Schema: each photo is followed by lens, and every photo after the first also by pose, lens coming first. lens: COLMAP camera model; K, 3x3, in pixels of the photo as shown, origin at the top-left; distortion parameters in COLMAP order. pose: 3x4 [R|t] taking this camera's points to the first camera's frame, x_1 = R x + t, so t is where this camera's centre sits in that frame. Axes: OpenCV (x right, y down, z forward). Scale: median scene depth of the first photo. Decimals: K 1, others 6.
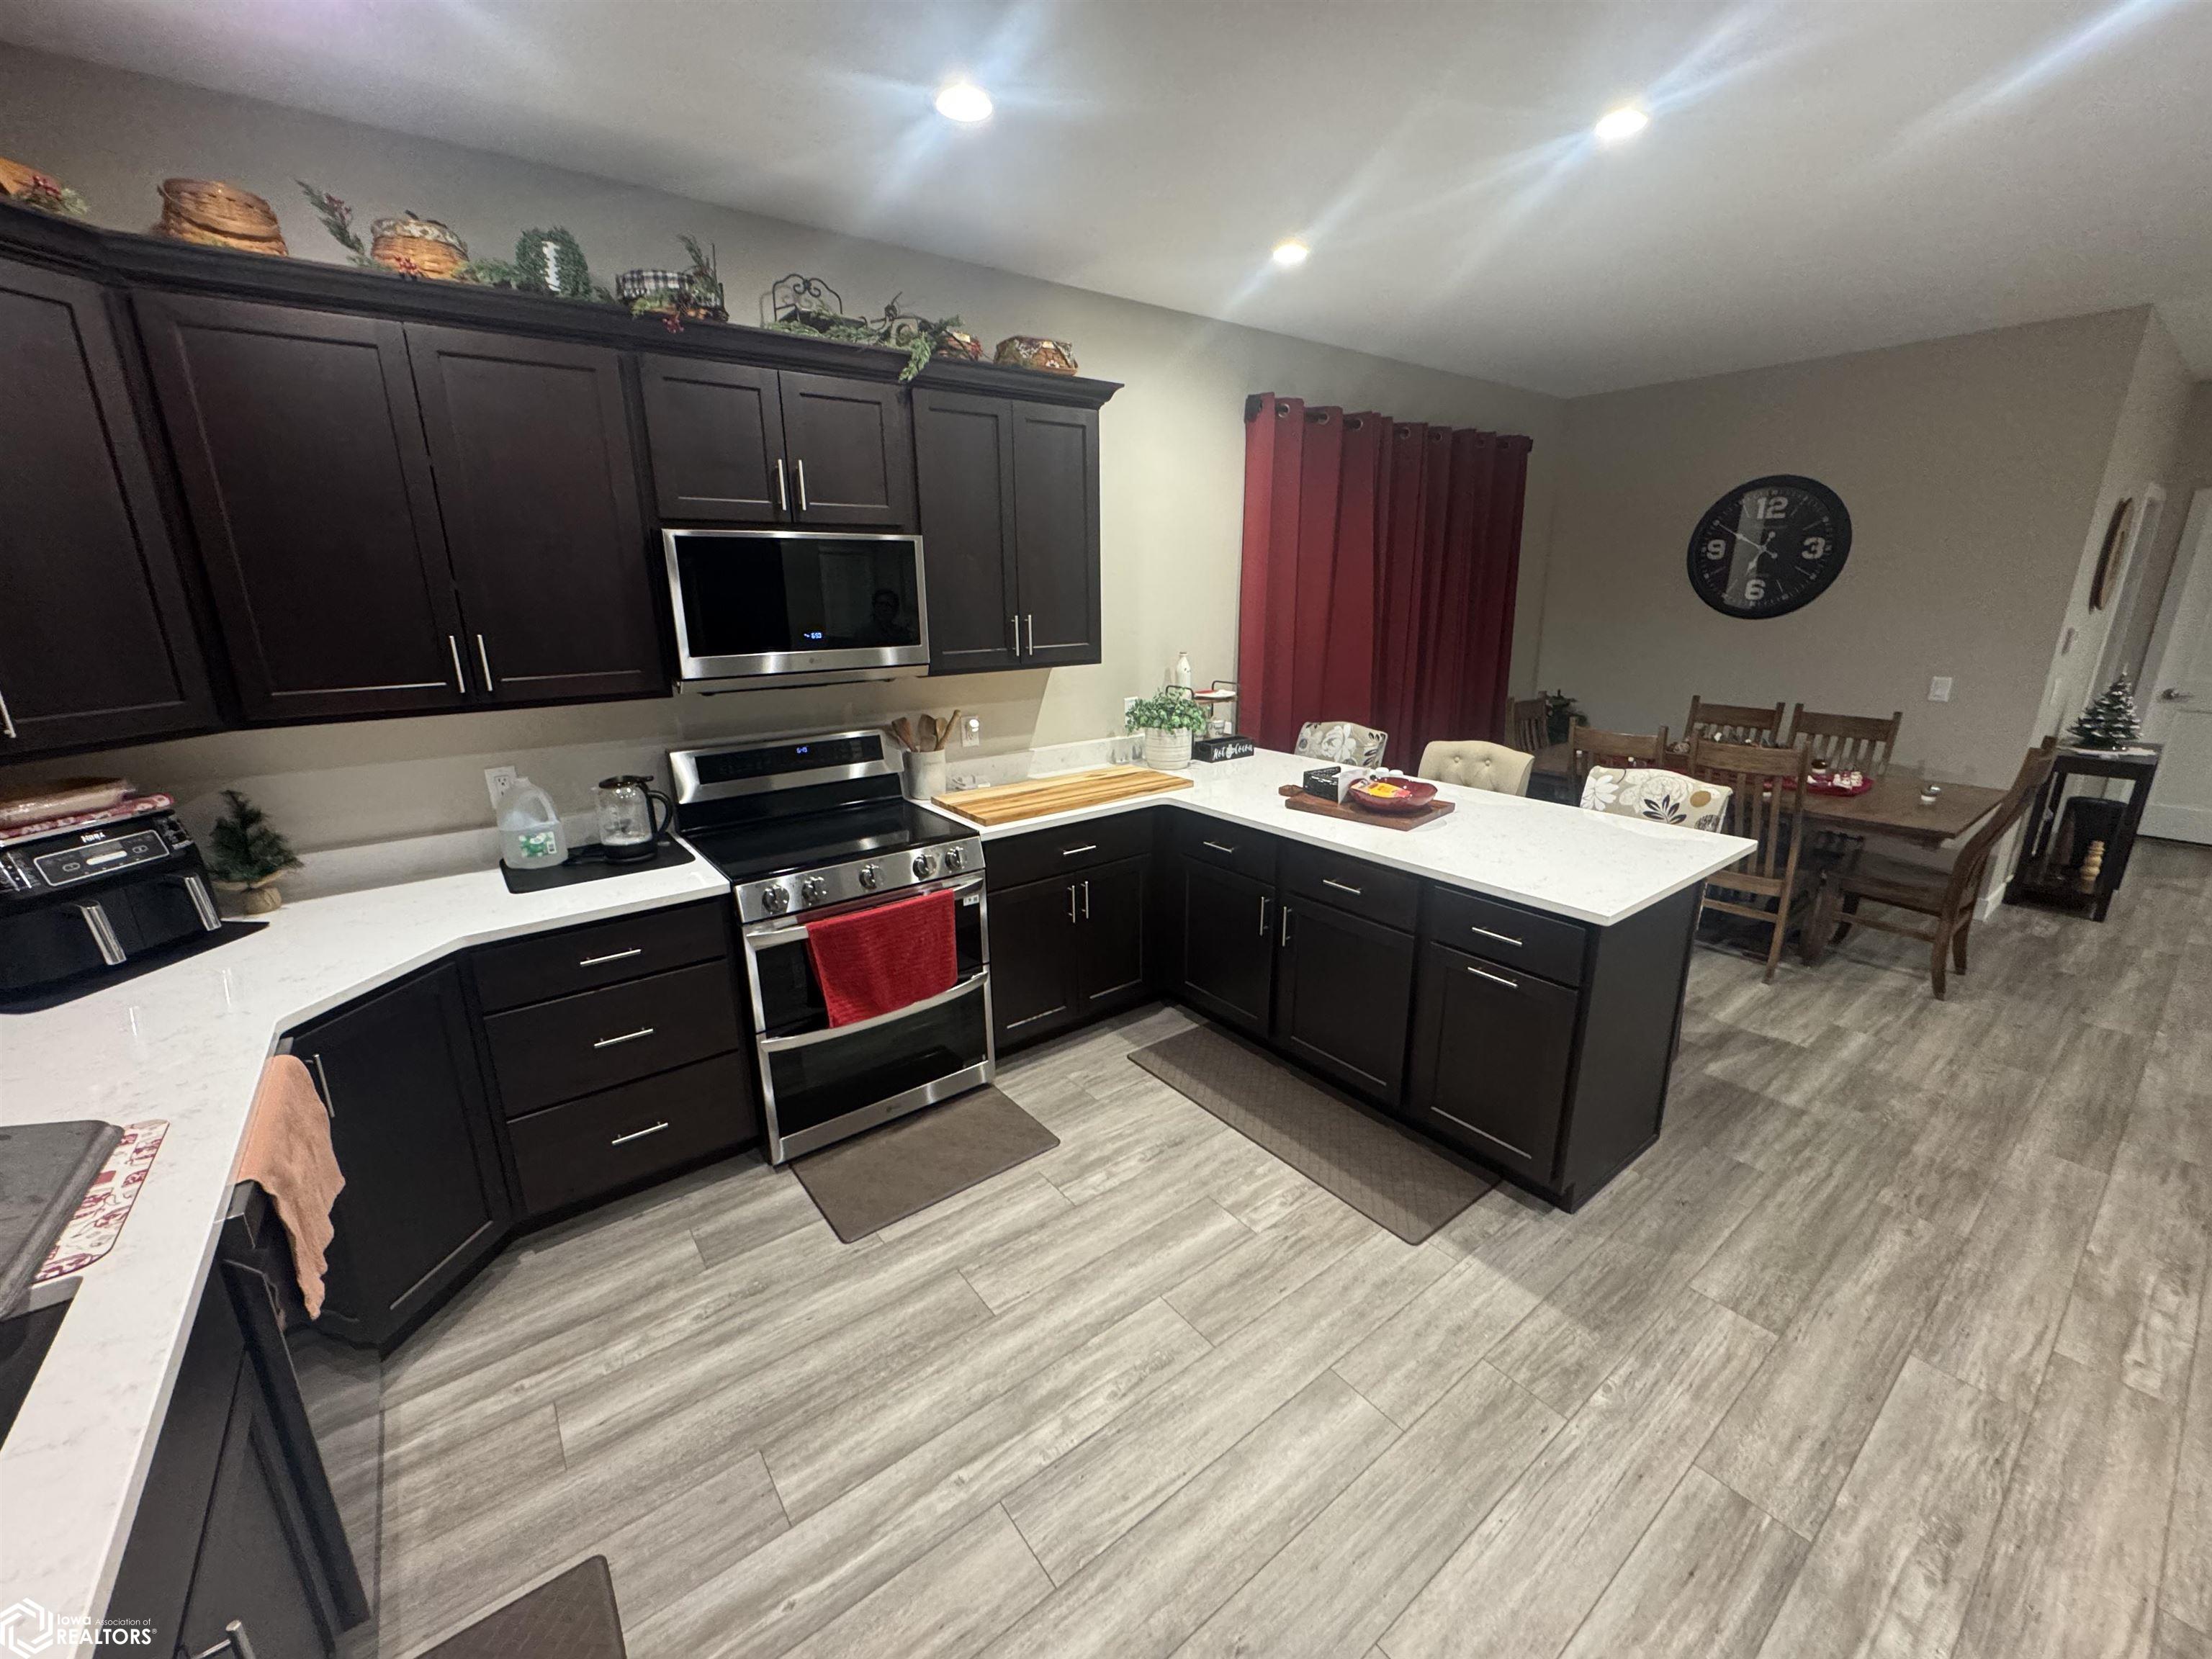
lens RADIAL K [[880.4, 0, 1106.3], [0, 880.4, 826.0], [0, 0, 1]] dist [-0.003036, 0.000017]
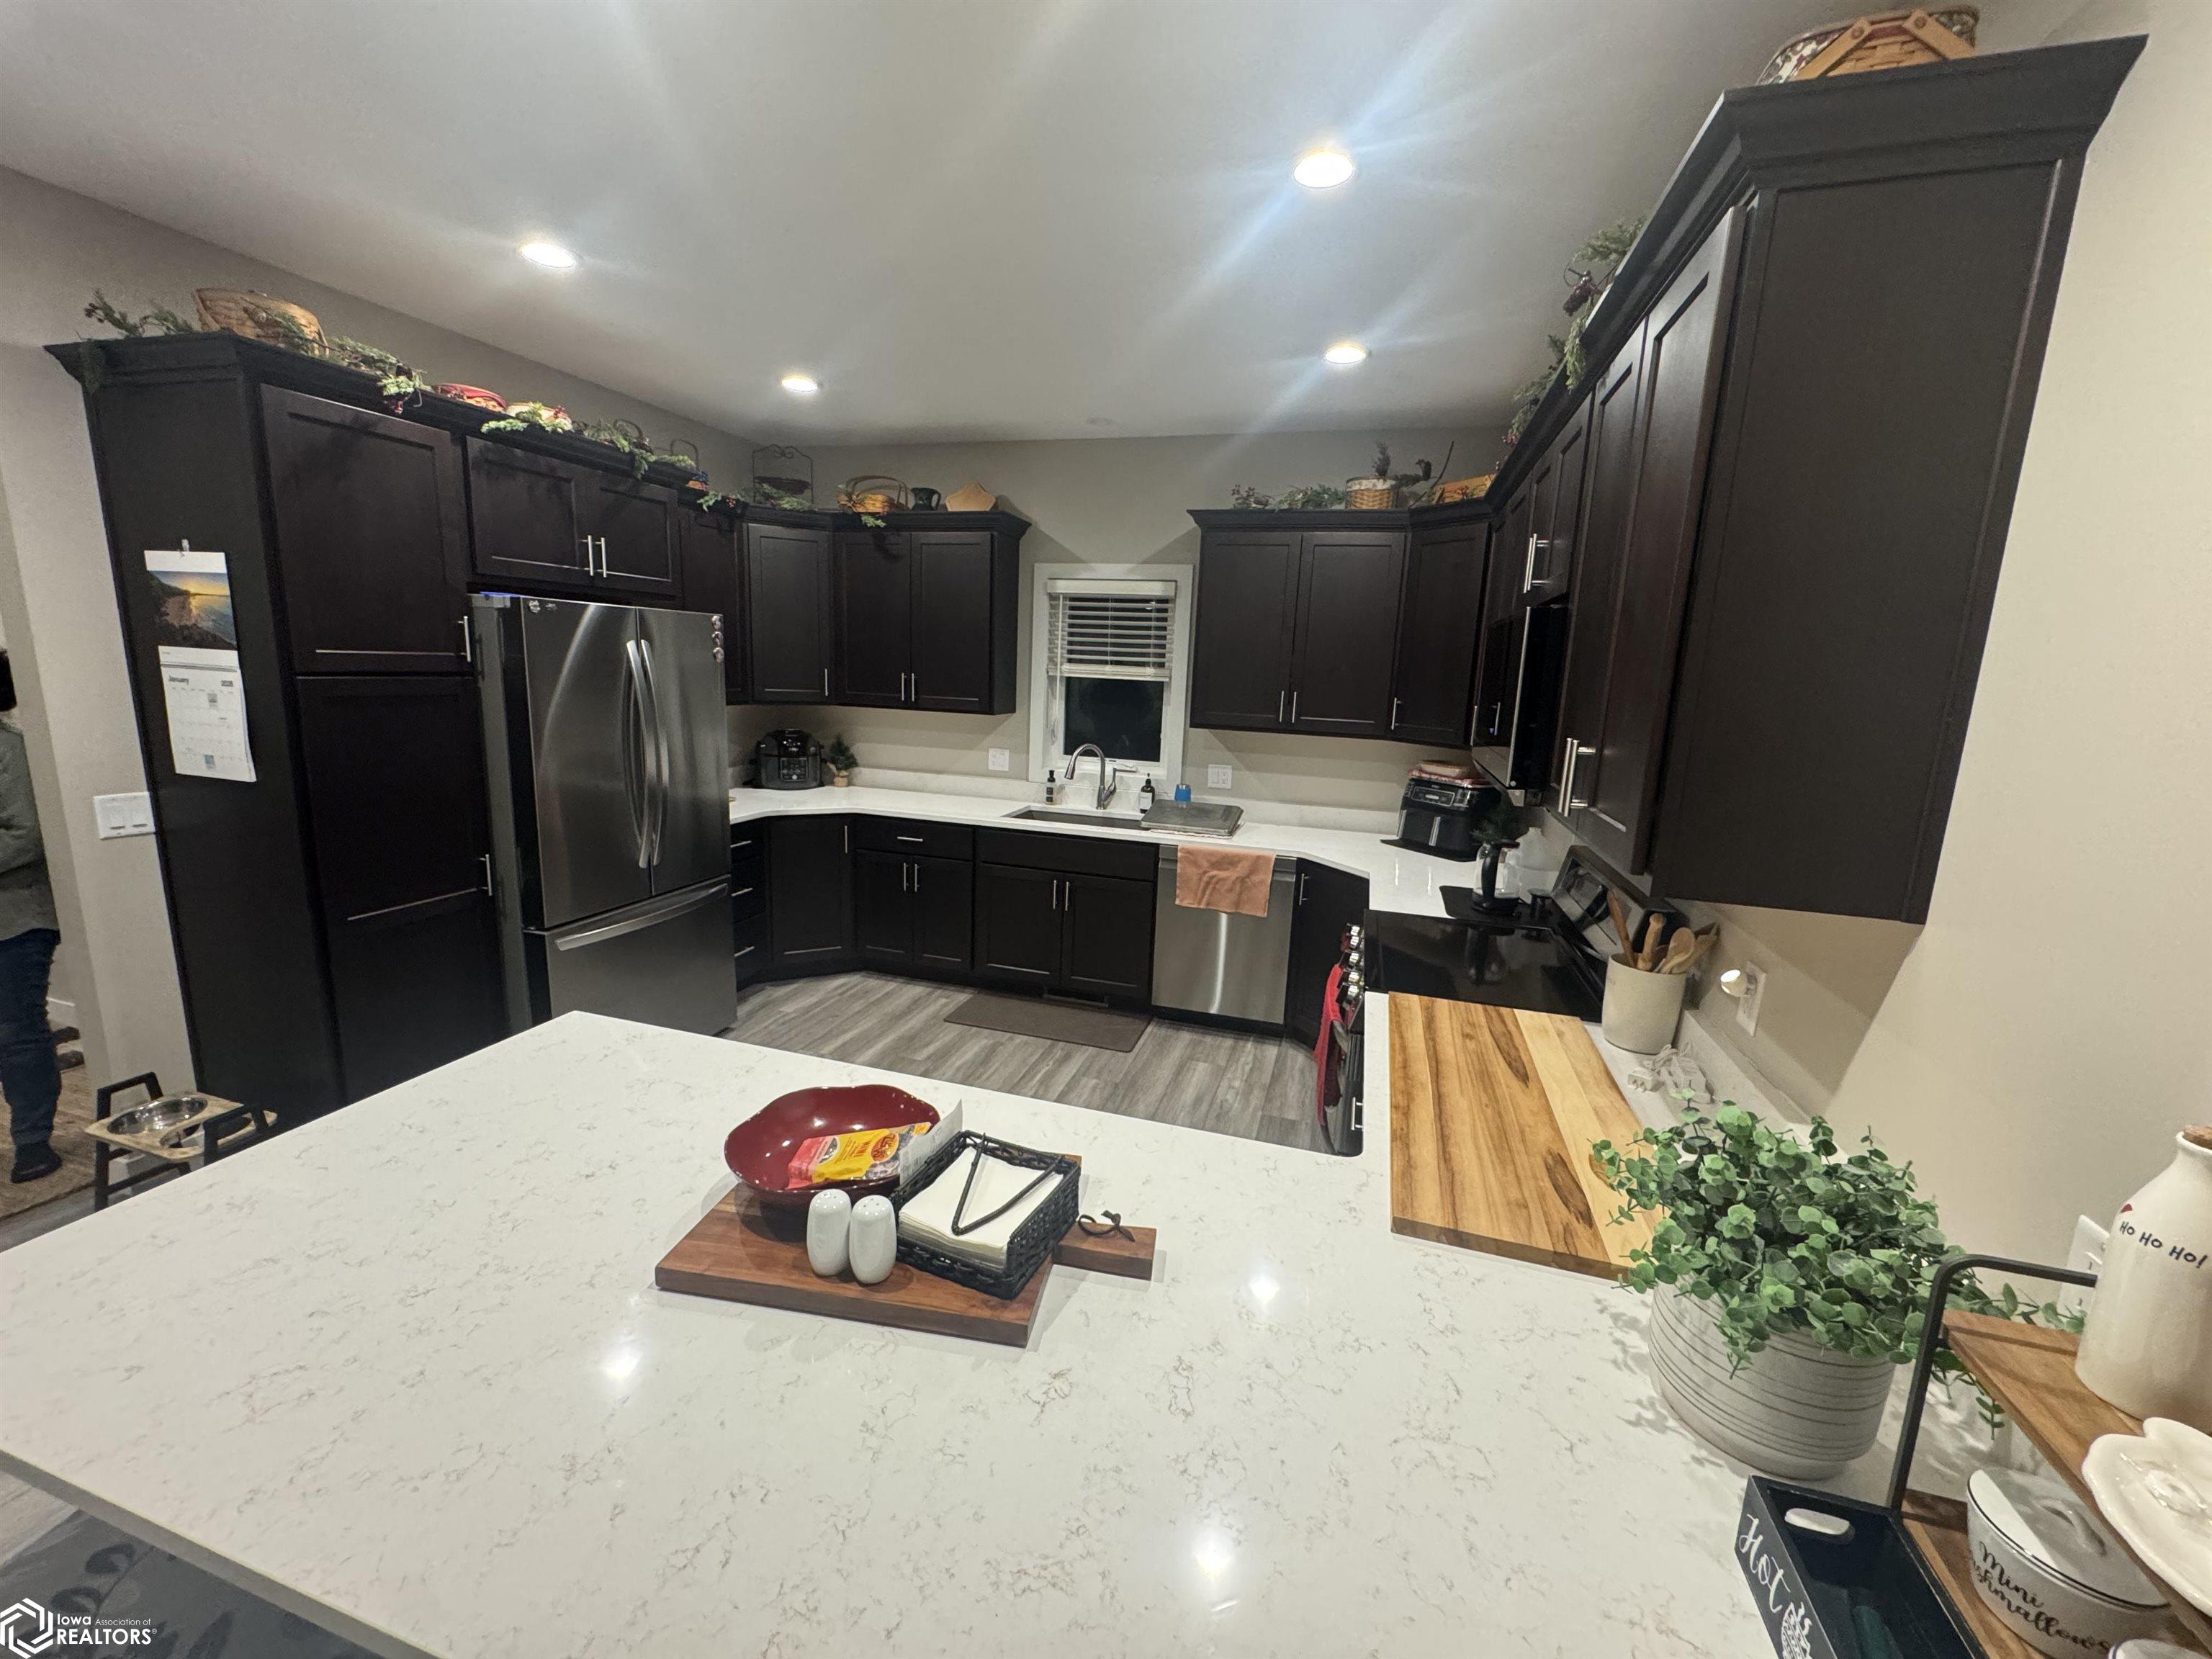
lens RADIAL K [[880.4, 0, 1107.7], [0, 880.4, 827.7], [0, 0, 1]] dist [-0.003036, 0.000017]
pose [[-0.810408, 0.081748, -0.580134, 0.703269], [-0.190033, 0.900000, 0.392285, -0.564948], [0.554189, 0.428156, -0.713832, 2.057304]]
